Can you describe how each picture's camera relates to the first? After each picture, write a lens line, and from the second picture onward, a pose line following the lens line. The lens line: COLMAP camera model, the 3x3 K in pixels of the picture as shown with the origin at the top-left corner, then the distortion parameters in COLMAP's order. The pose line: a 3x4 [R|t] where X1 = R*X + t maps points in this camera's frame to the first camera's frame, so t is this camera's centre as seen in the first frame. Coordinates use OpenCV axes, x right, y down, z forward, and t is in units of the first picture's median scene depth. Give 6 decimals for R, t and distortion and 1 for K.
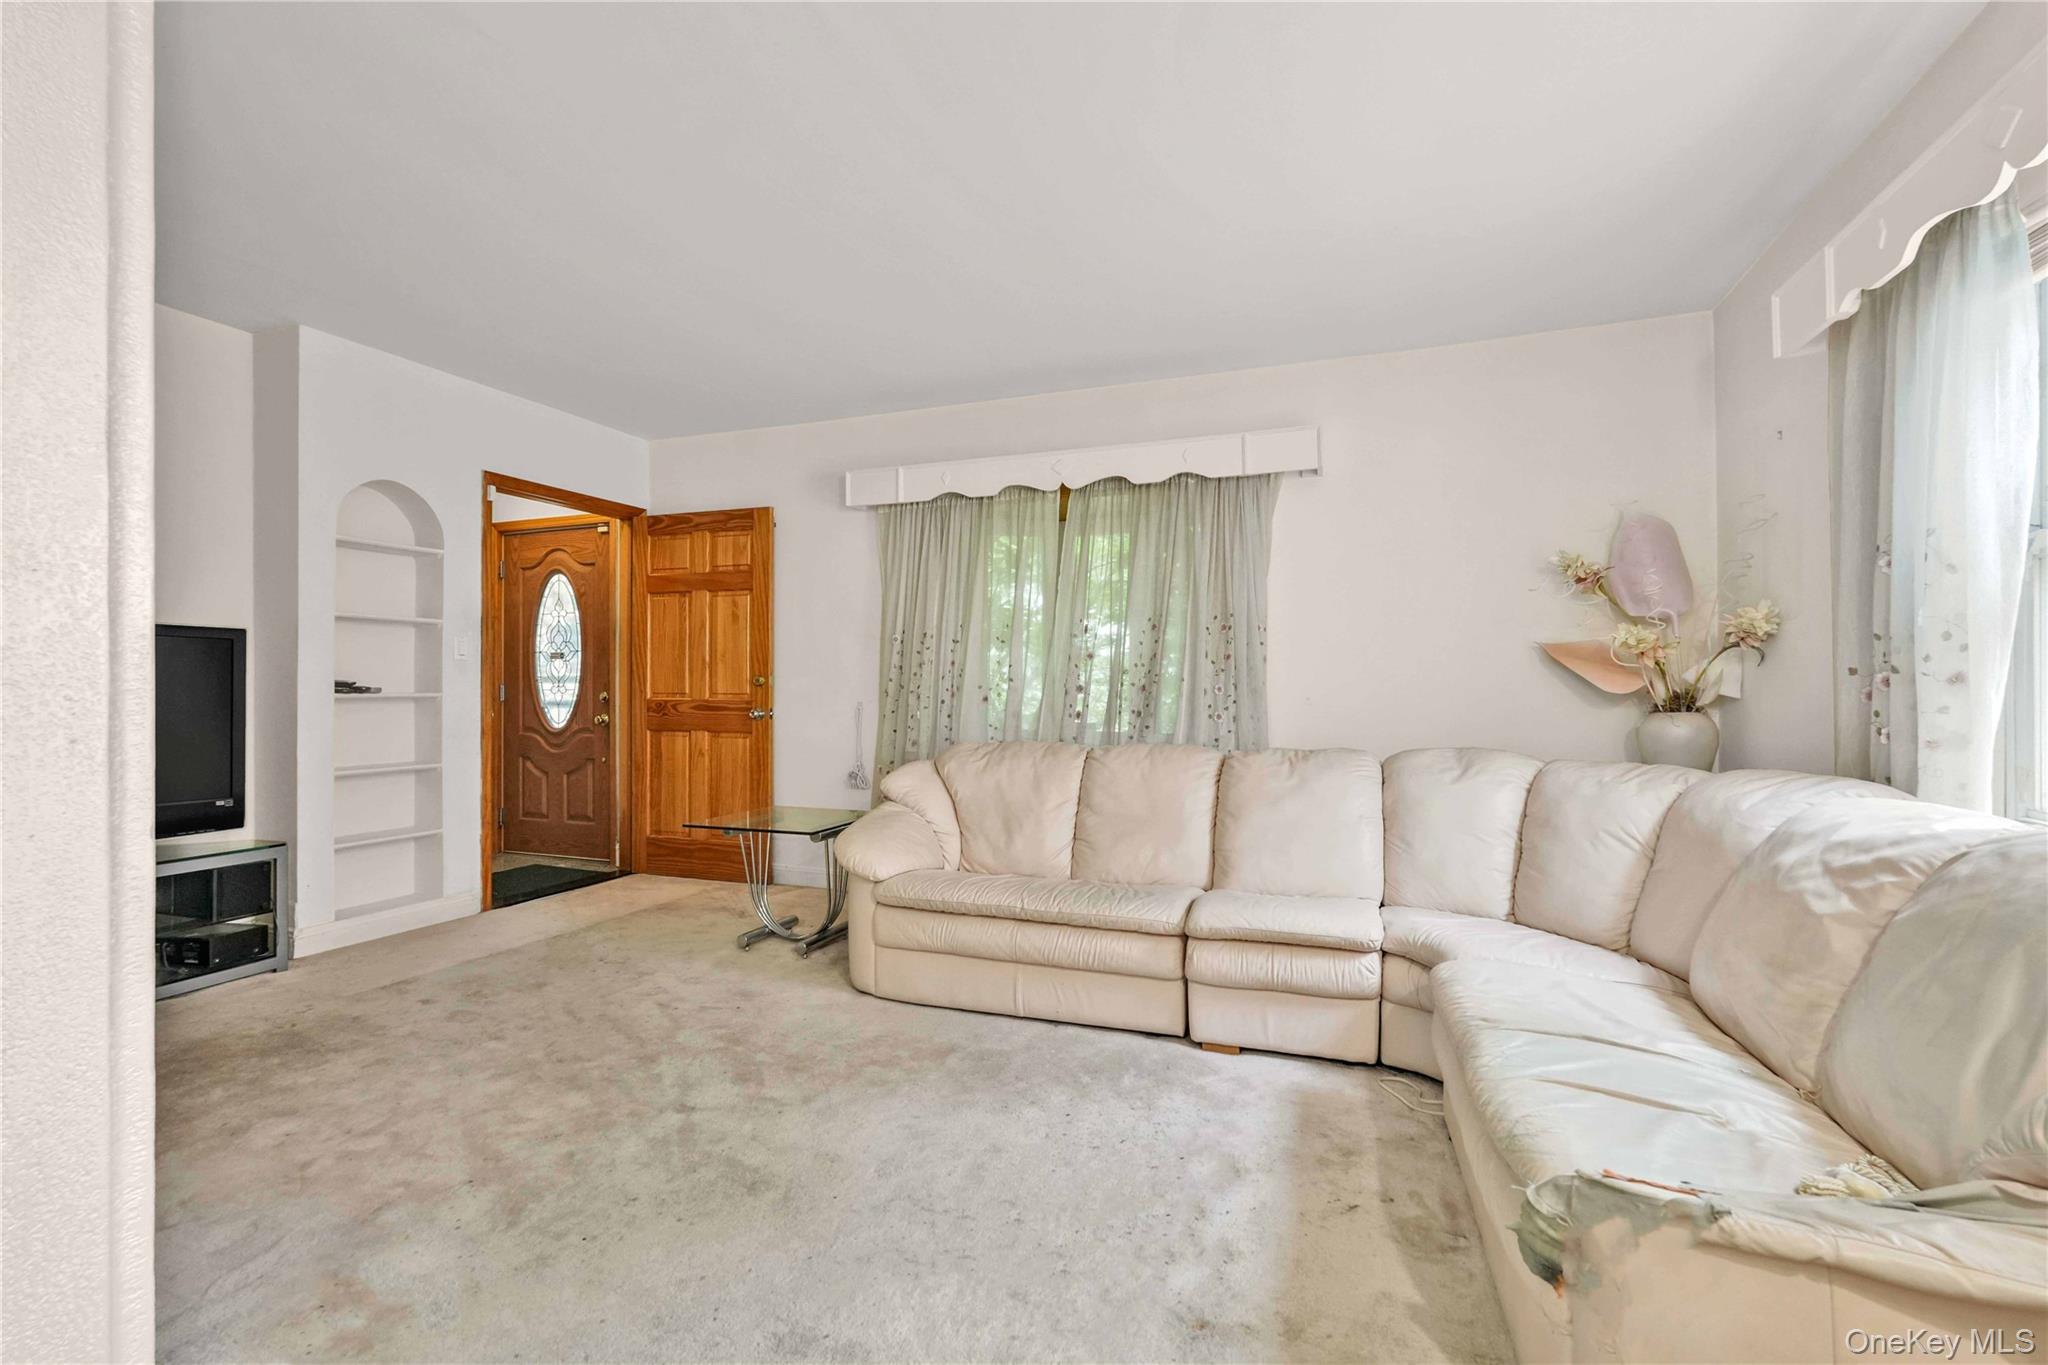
lens RADIAL K [[920.6, 0, 1024.0], [0, 920.6, 682.5], [0, 0, 1]] dist [-0.016788, 0.006191]
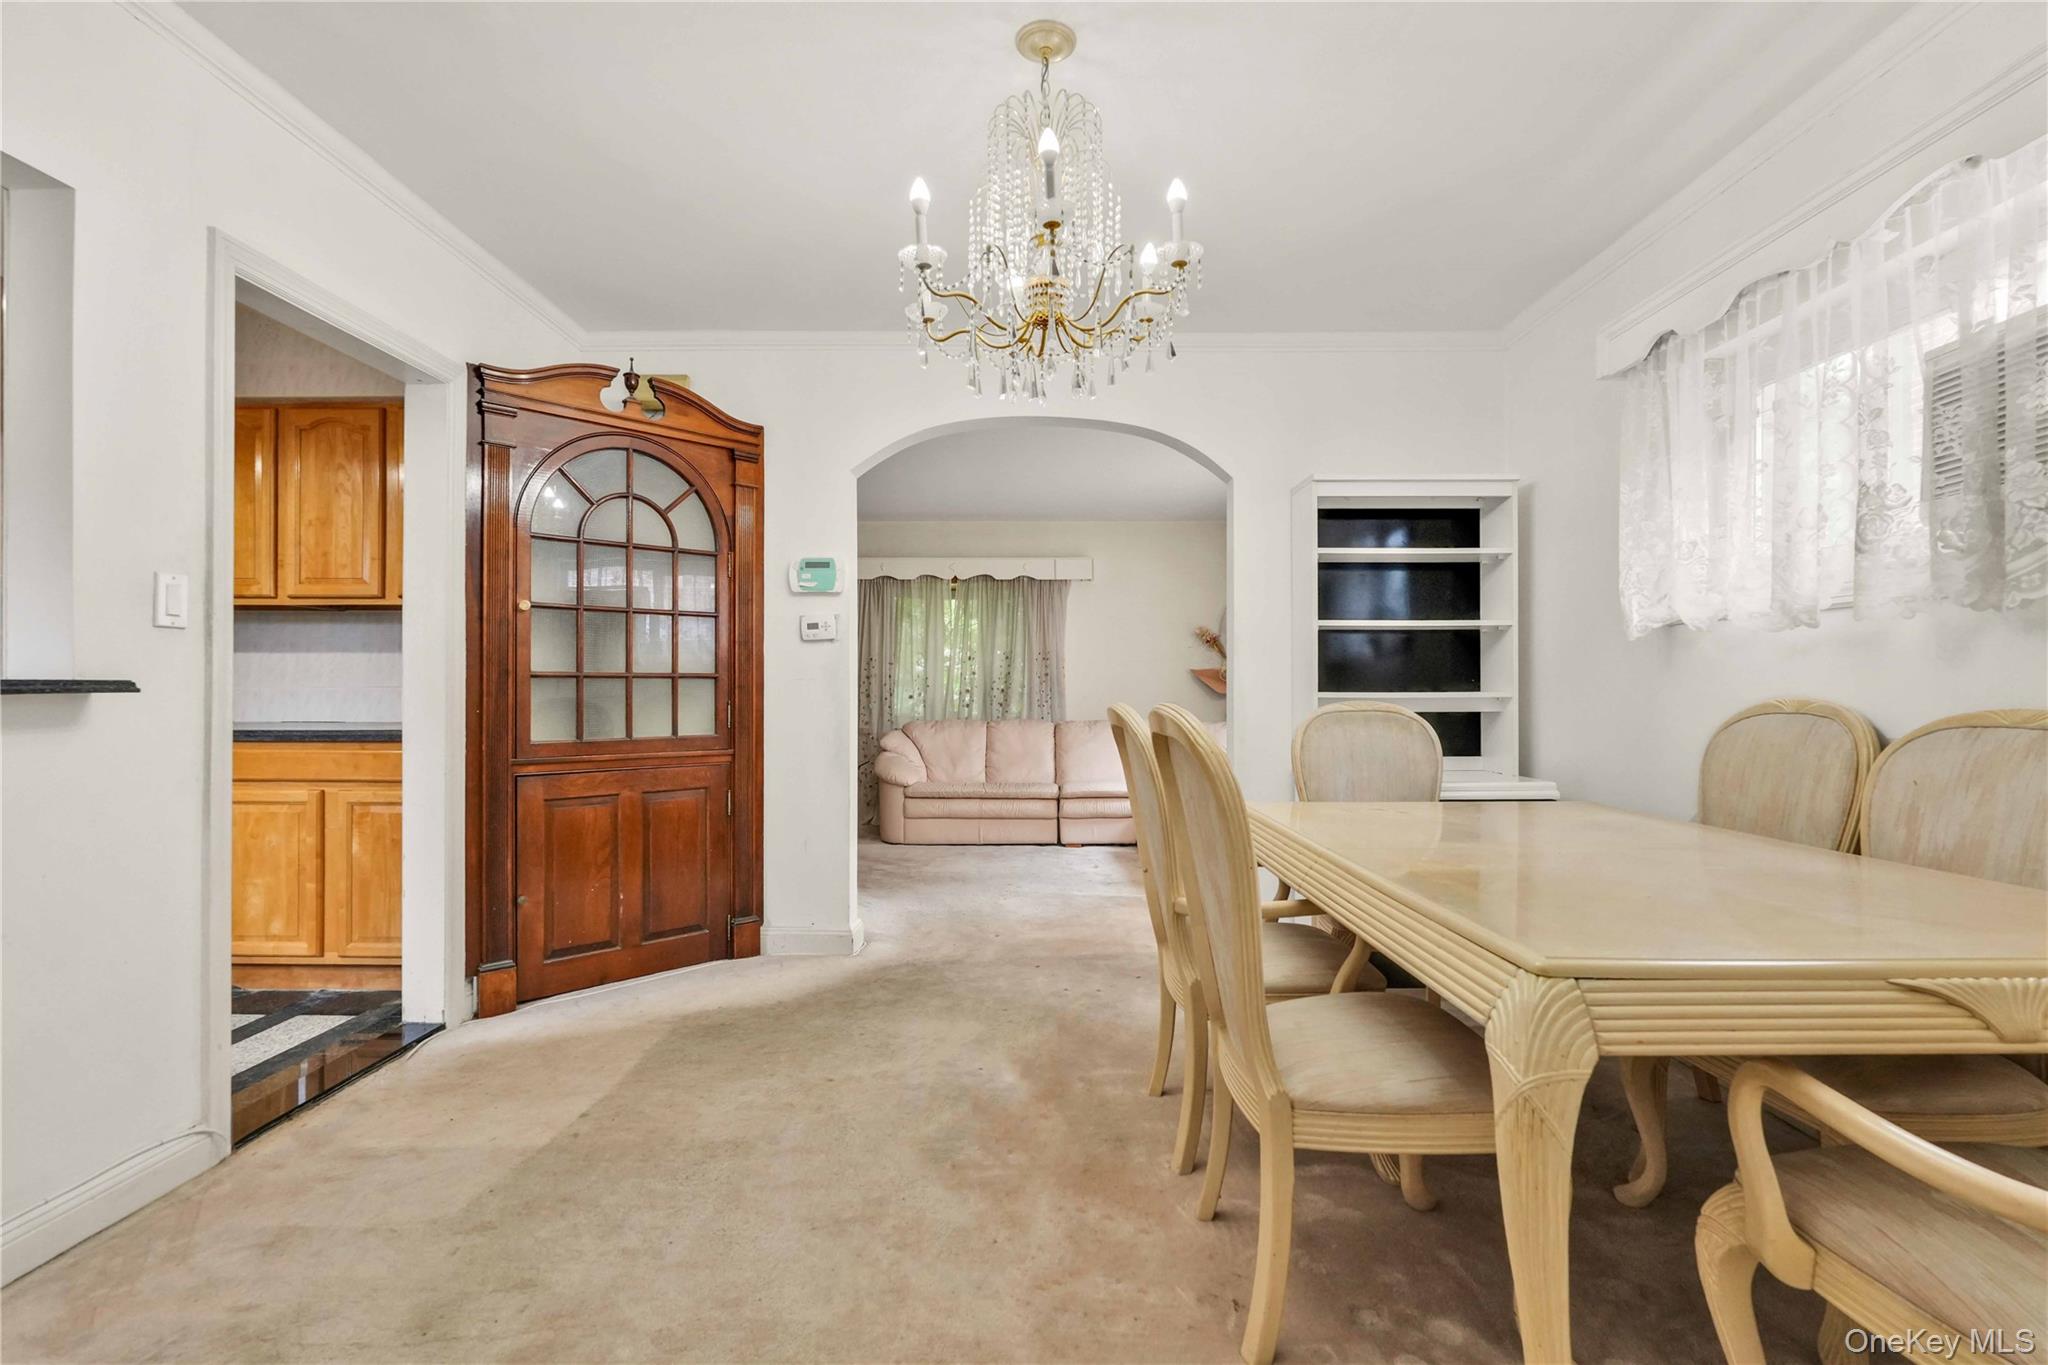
lens RADIAL K [[920.6, 0, 1024.0], [0, 920.6, 682.5], [0, 0, 1]] dist [-0.016788, 0.006191]
pose [[0.937294, 0.003718, 0.348520, -0.545975], [-0.001650, 0.999979, -0.006232, 0.000563], [-0.348536, 0.005266, 0.937281, -0.866462]]
